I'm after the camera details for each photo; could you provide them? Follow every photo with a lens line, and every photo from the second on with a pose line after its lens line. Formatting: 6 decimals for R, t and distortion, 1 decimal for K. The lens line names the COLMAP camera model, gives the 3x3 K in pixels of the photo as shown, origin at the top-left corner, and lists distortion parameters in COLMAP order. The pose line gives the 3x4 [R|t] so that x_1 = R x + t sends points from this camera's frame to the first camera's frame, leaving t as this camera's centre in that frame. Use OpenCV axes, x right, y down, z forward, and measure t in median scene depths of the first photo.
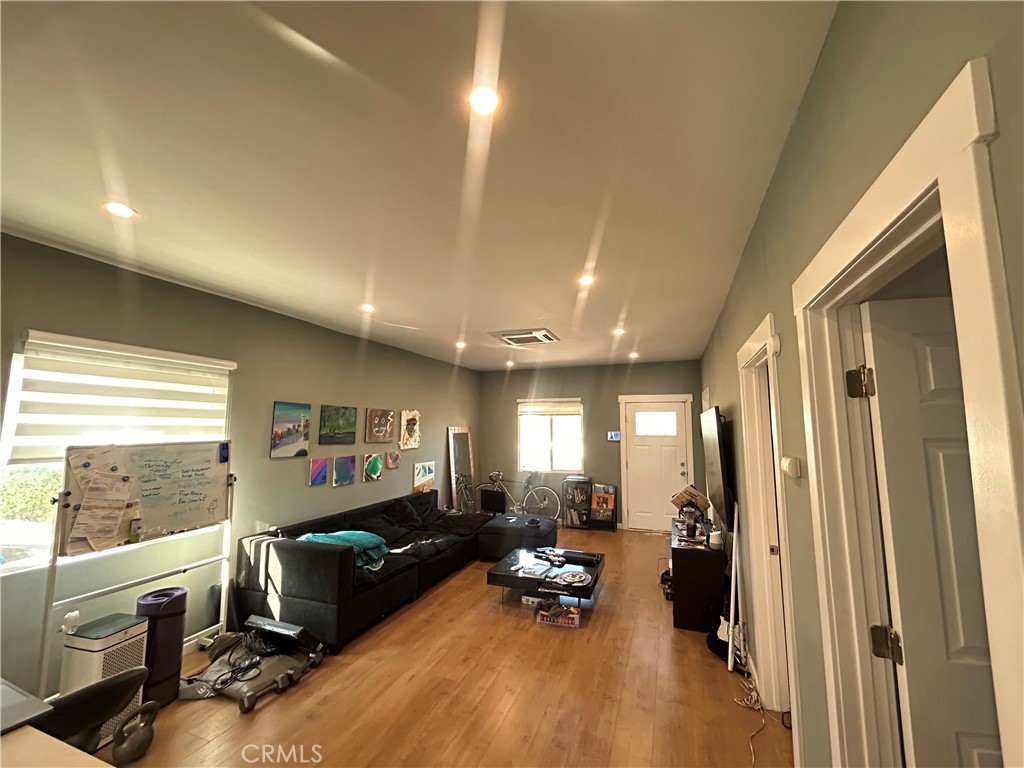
lens RADIAL K [[408.1, 0, 513.2], [0, 408.1, 386.8], [0, 0, 1]] dist [0.000285, -0.000022]
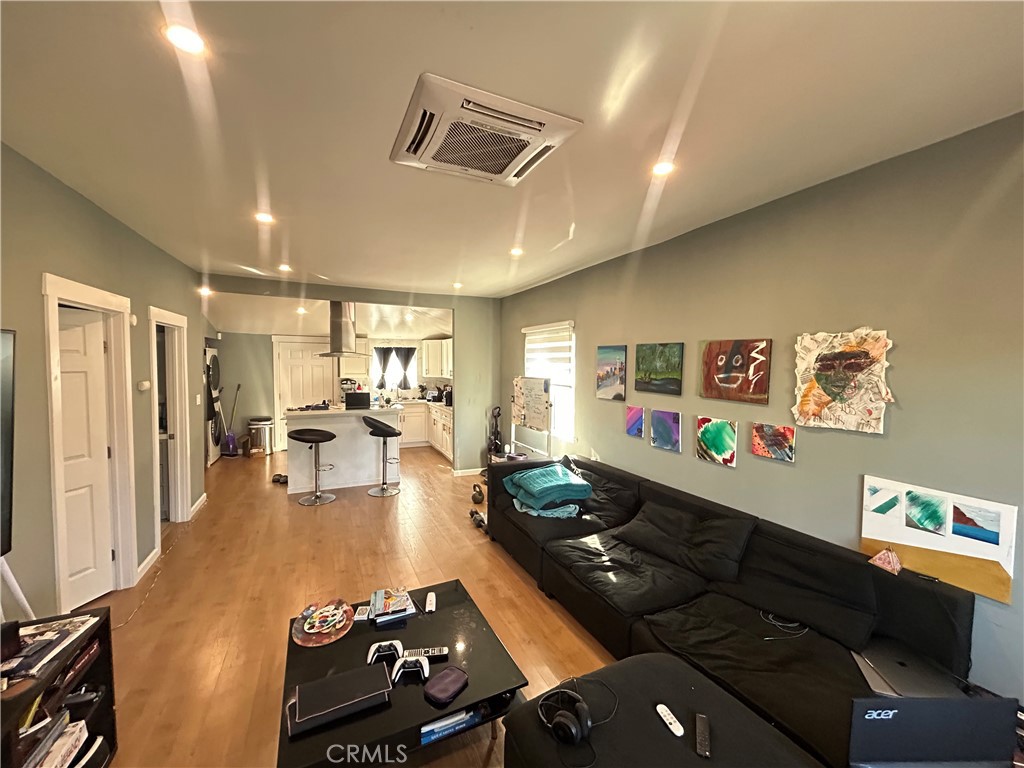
lens RADIAL K [[408.1, 0, 516.4], [0, 408.1, 382.7], [0, 0, 1]] dist [0.000285, -0.000022]
pose [[-0.689835, 0.032510, -0.723236, 0.276569], [0.070622, 0.997249, -0.022534, 0.108286], [0.720514, -0.066621, -0.690233, 1.210475]]
